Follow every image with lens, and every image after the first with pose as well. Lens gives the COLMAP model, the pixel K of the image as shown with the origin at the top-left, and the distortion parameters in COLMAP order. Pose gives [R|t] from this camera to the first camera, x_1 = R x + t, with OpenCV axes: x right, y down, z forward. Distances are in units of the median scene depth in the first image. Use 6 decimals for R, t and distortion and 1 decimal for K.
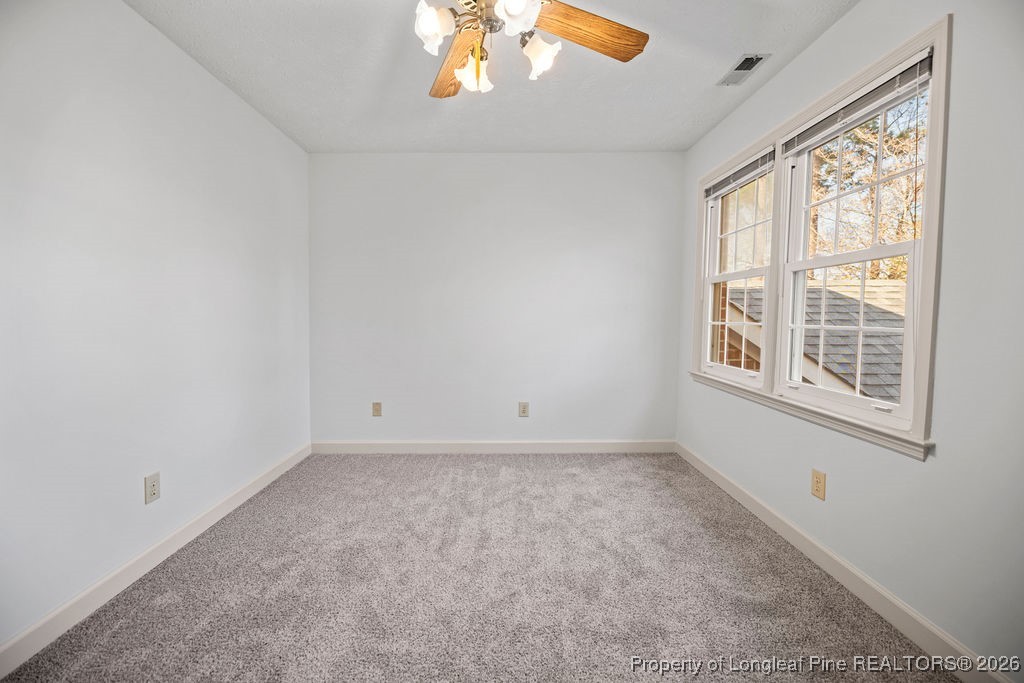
lens RADIAL K [[412.8, 0, 511.2], [0, 412.8, 334.2], [0, 0, 1]] dist [0.000914, -0.004918]
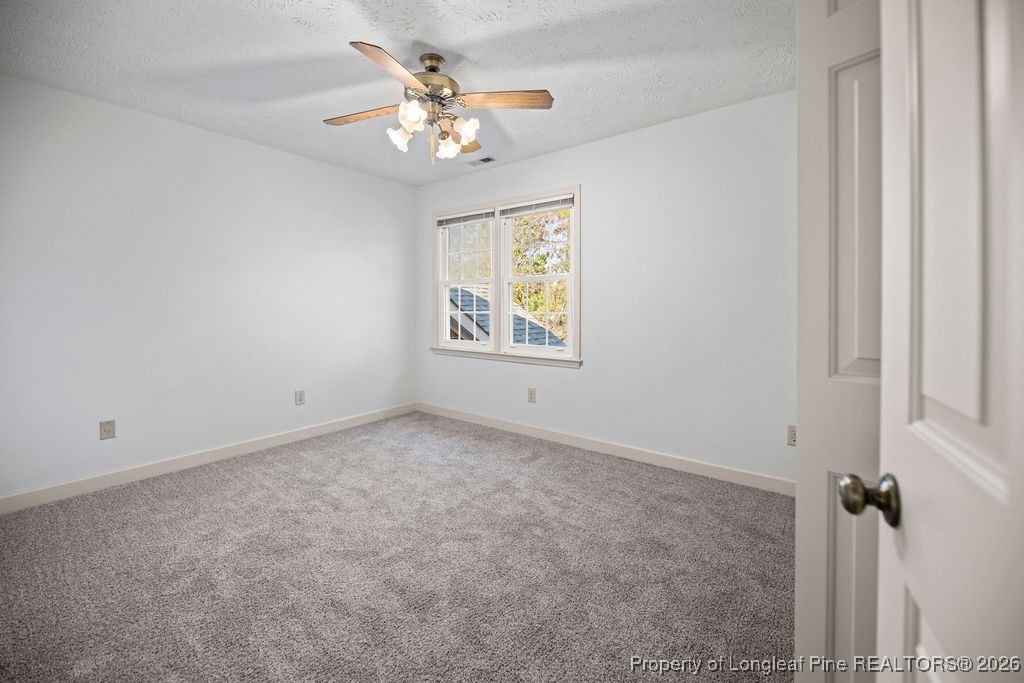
lens RADIAL K [[411.5, 0, 510.4], [0, 411.5, 308.3], [0, 0, 1]] dist [0.002138, 0.000053]
pose [[0.624407, -0.003510, 0.781091, -0.703146], [0.037557, 0.998968, -0.025535, 0.005446], [-0.780196, 0.045280, 0.623894, -0.117271]]
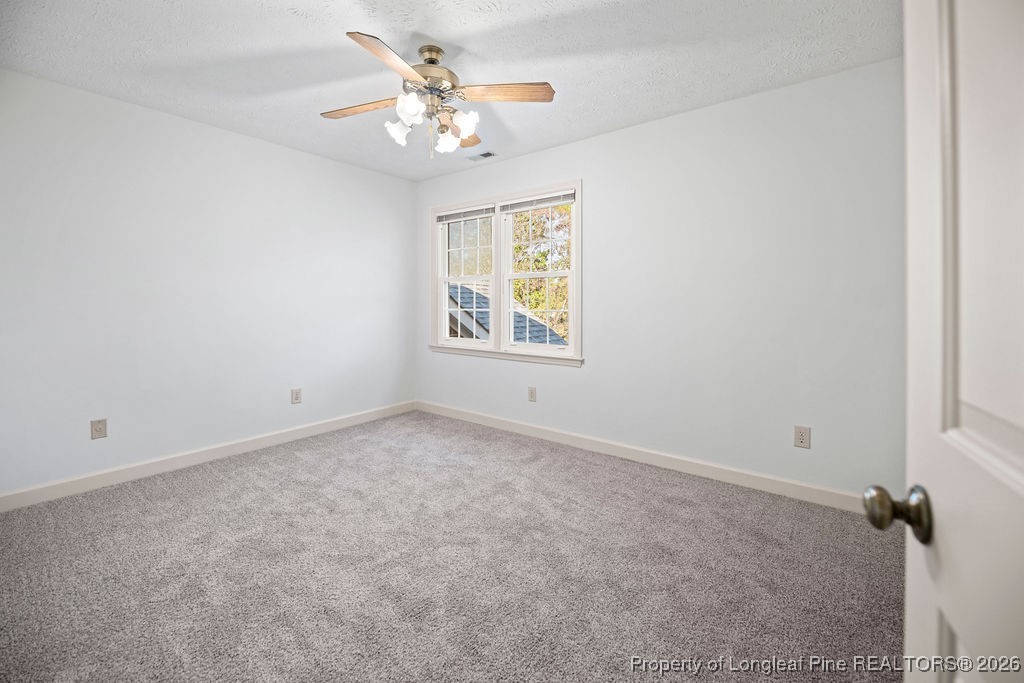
lens RADIAL K [[413.1, 0, 512.3], [0, 413.1, 305.1], [0, 0, 1]] dist [-0.002833, -0.000170]
pose [[0.622015, -0.001371, 0.783004, -0.684295], [0.035889, 0.998997, -0.026761, 0.004773], [-0.782183, 0.044747, 0.621440, -0.103777]]
